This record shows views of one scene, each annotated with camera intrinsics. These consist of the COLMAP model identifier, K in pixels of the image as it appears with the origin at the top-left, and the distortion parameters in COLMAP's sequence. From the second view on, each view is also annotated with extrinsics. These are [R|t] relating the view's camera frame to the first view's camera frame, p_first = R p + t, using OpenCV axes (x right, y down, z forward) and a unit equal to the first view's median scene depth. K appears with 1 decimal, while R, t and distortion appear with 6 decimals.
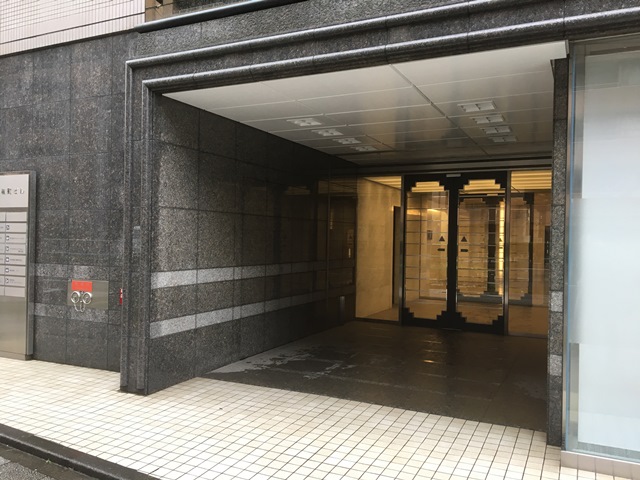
lens RADIAL K [[538.0, 0, 316.9], [0, 538.0, 240.6], [0, 0, 1]] dist [0.088611, 0.001652]
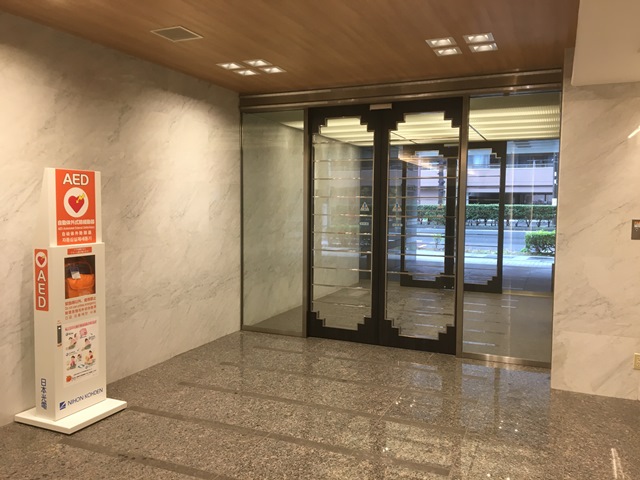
lens RADIAL K [[538.0, 0, 322.6], [0, 538.0, 239.4], [0, 0, 1]] dist [0.088611, 0.001652]
pose [[0.998276, -0.003879, 0.058560, 0.141045], [0.000245, 0.998080, 0.061933, -0.005707], [-0.058688, -0.061812, 0.996361, 0.353747]]
